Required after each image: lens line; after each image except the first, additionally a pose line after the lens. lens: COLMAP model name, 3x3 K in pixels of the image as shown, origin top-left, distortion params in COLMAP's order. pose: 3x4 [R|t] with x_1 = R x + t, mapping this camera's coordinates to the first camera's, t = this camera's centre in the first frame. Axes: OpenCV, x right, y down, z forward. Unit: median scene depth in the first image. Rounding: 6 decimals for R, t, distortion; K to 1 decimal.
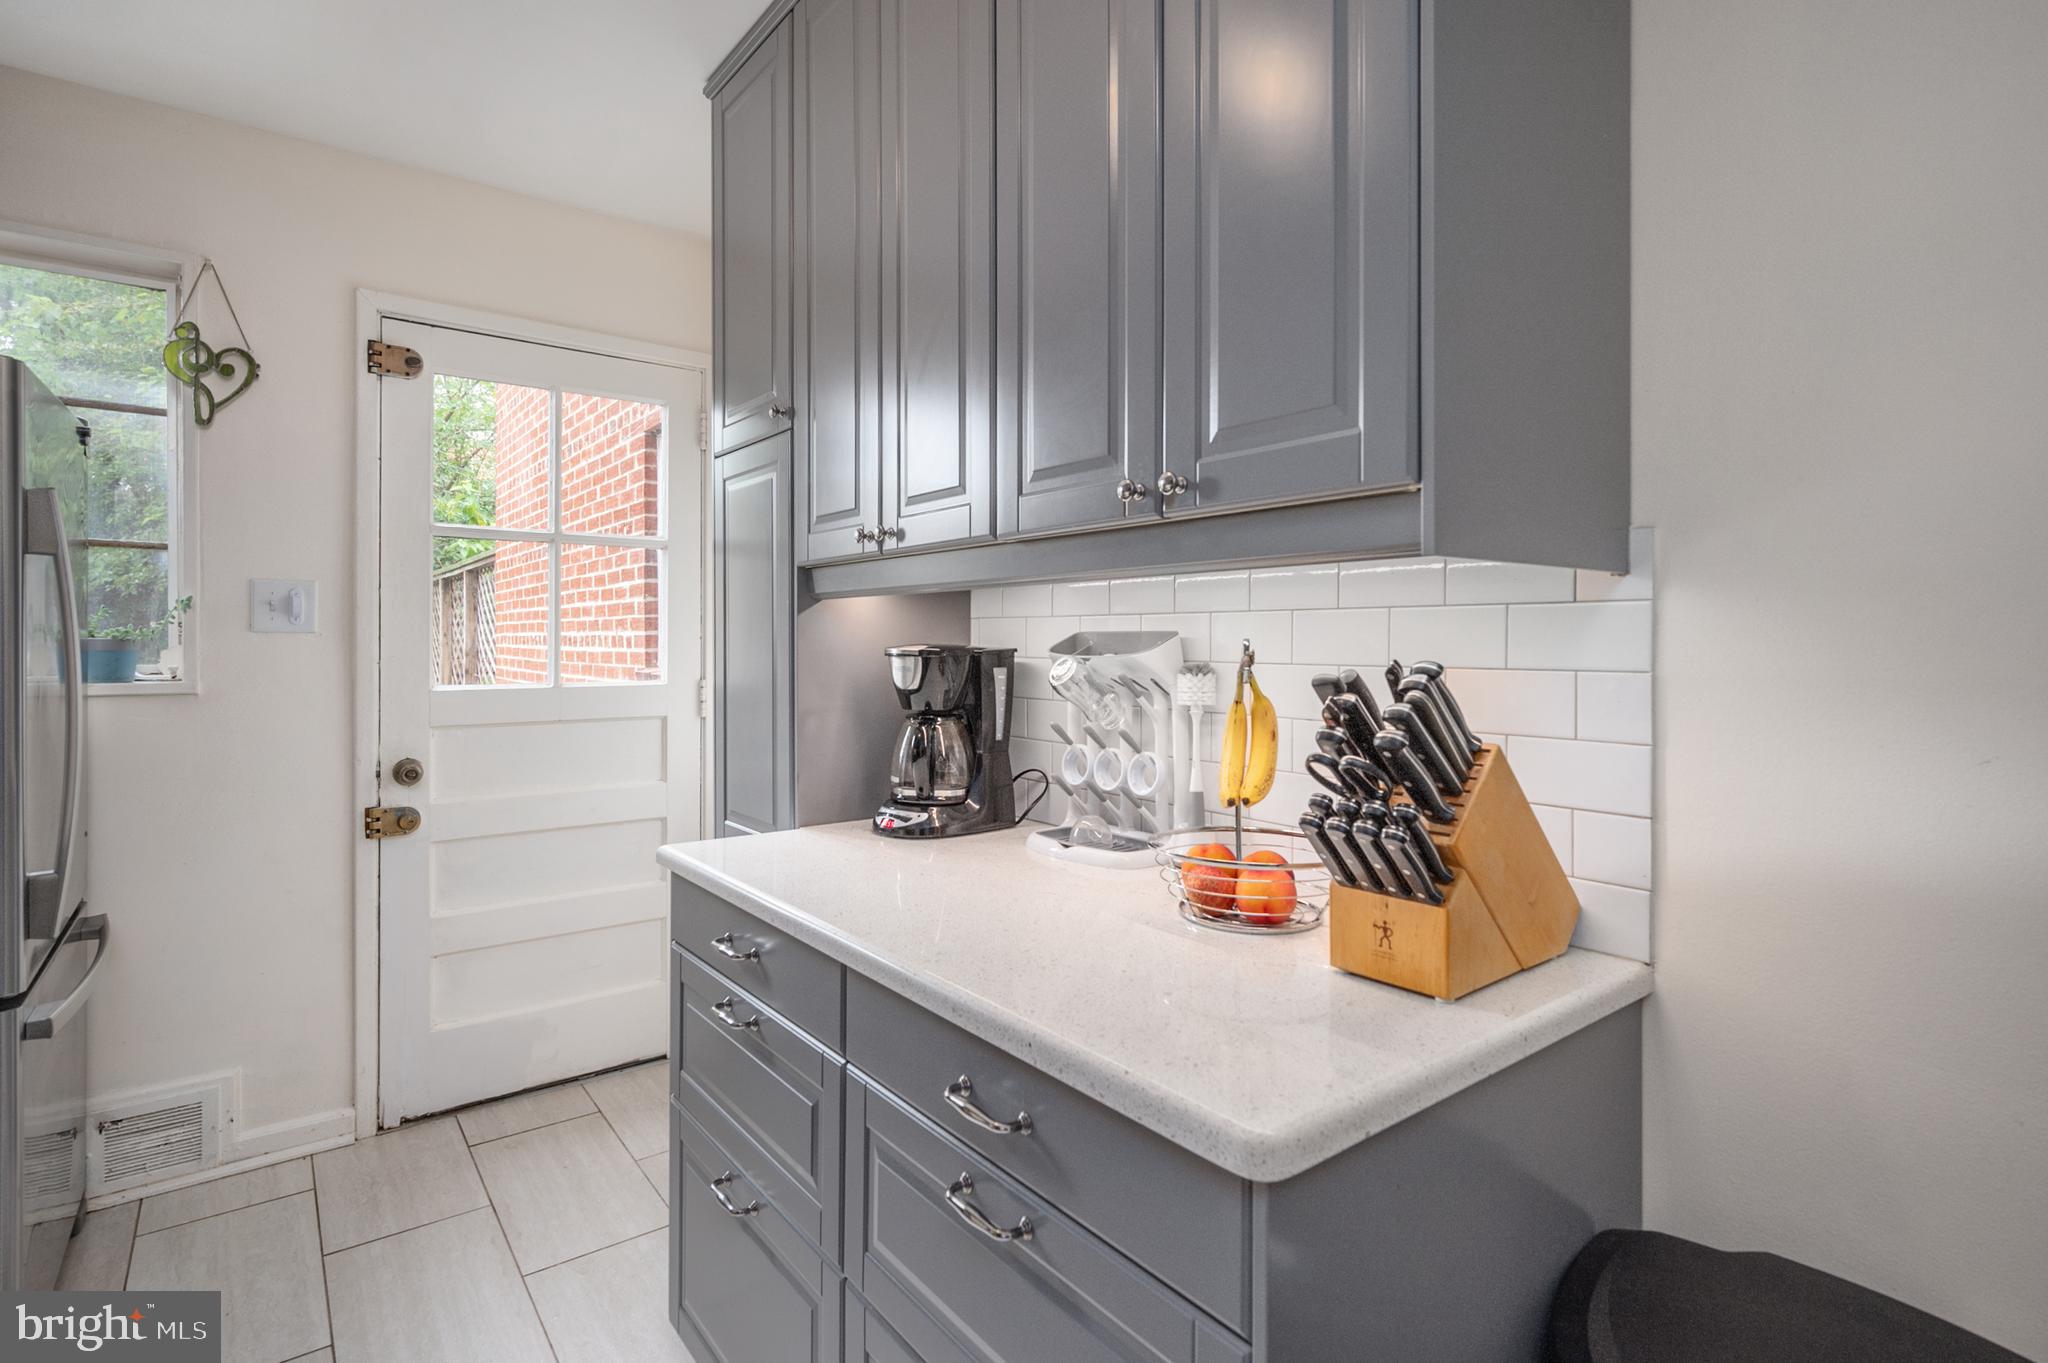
lens RADIAL K [[1007.5, 0, 1024.1], [0, 1007.5, 664.4], [0, 0, 1]] dist [0.001406, 0.001611]
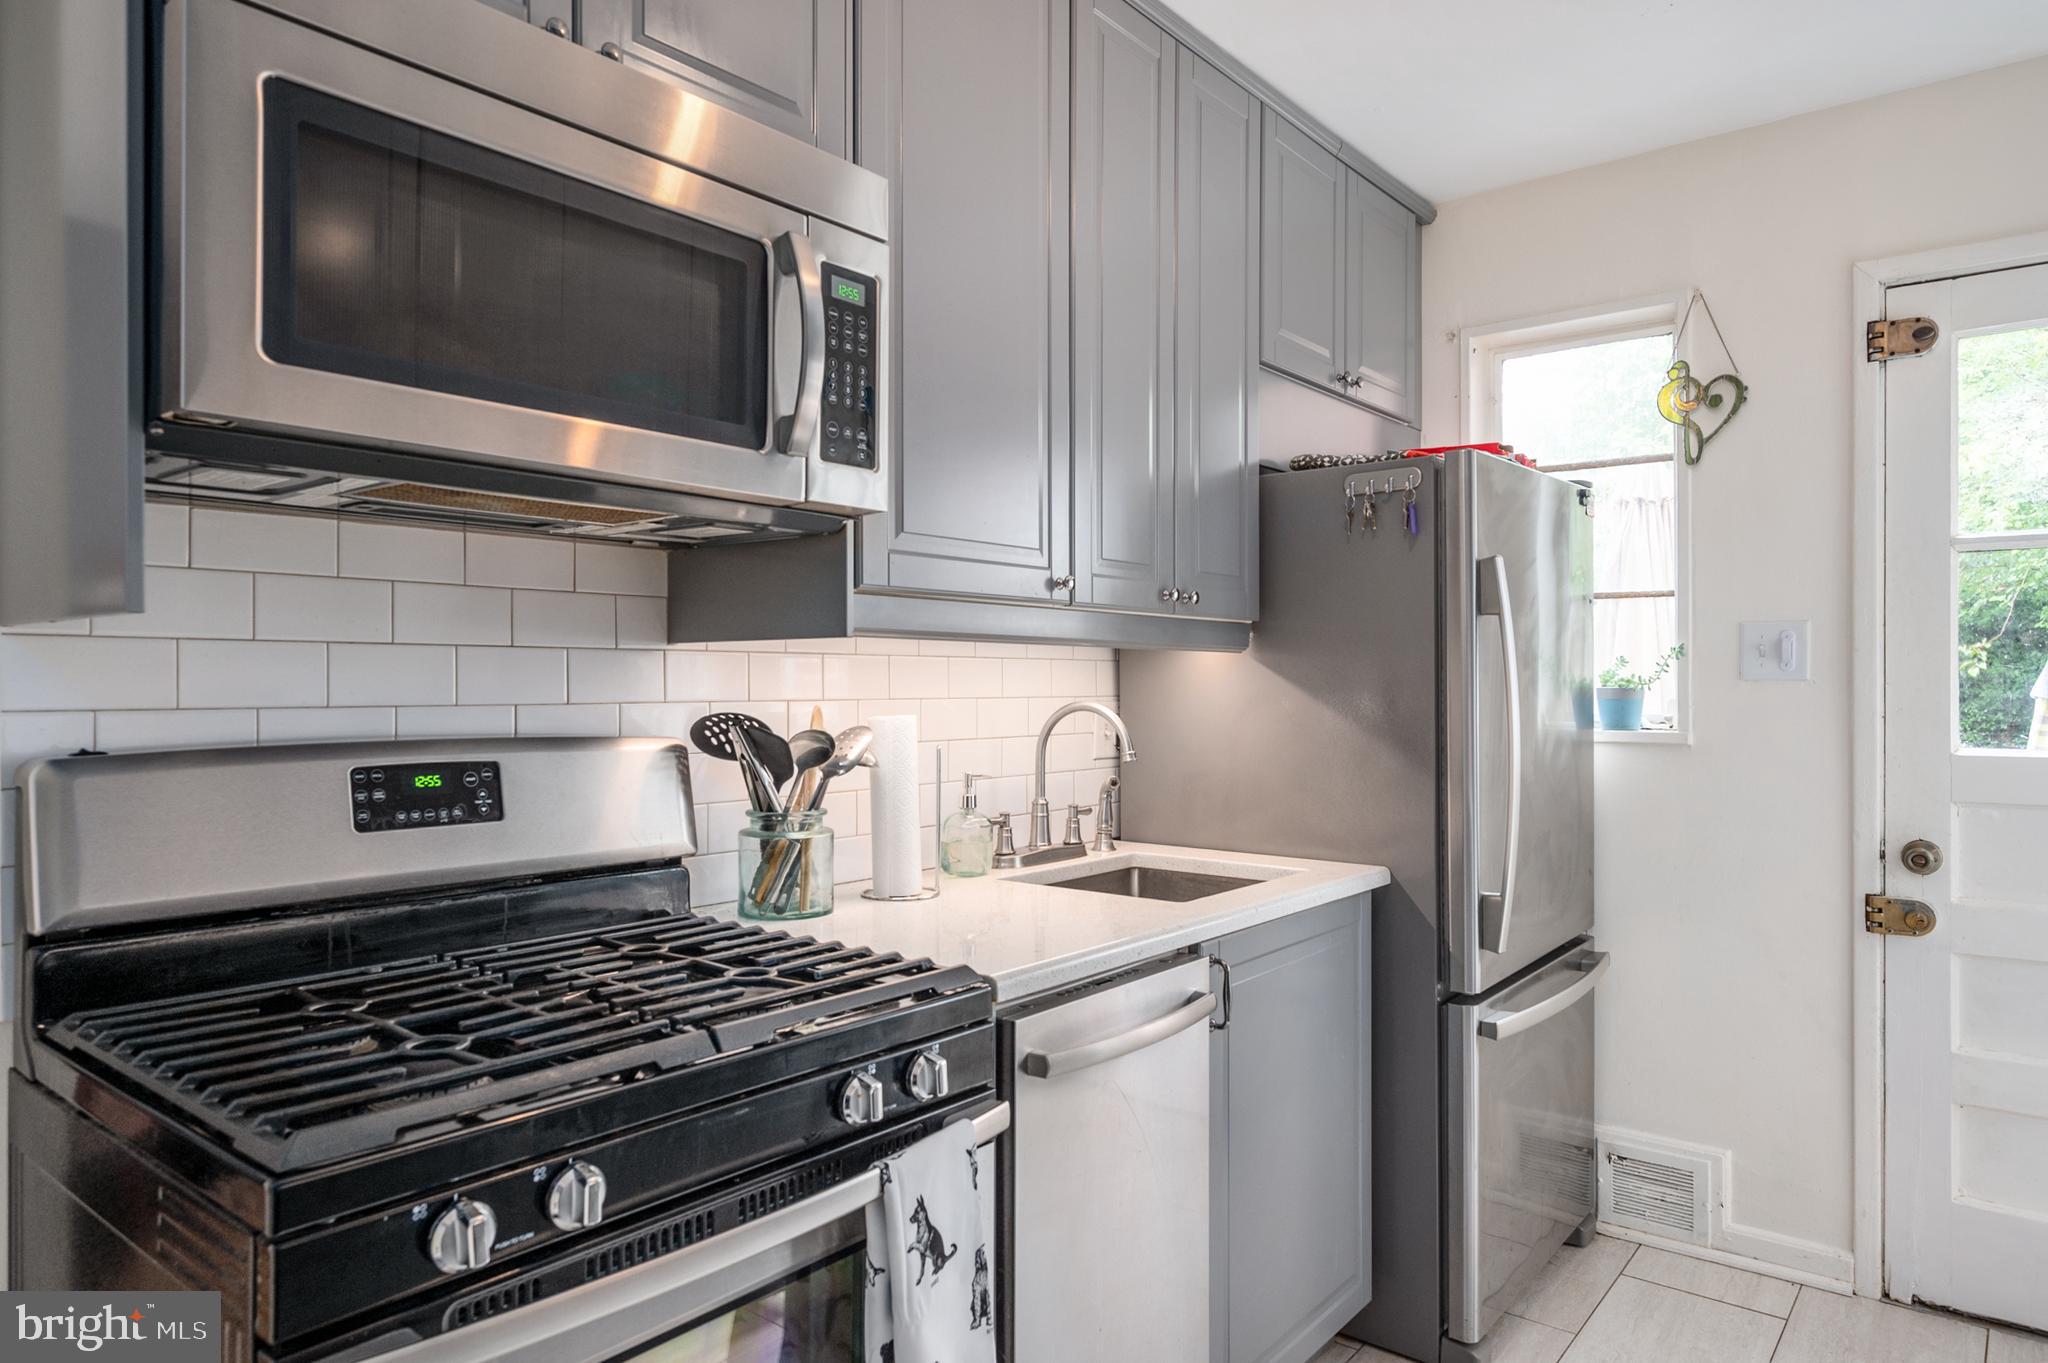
lens RADIAL K [[1256.2, 0, 1021.5], [0, 1256.2, 719.4], [0, 0, 1]] dist [-0.001023, 0.000614]
pose [[0.237112, 0.023718, -0.971193, 0.236197], [-0.021599, 0.999584, 0.019138, -0.005258], [0.971242, 0.016439, 0.237526, 0.123867]]
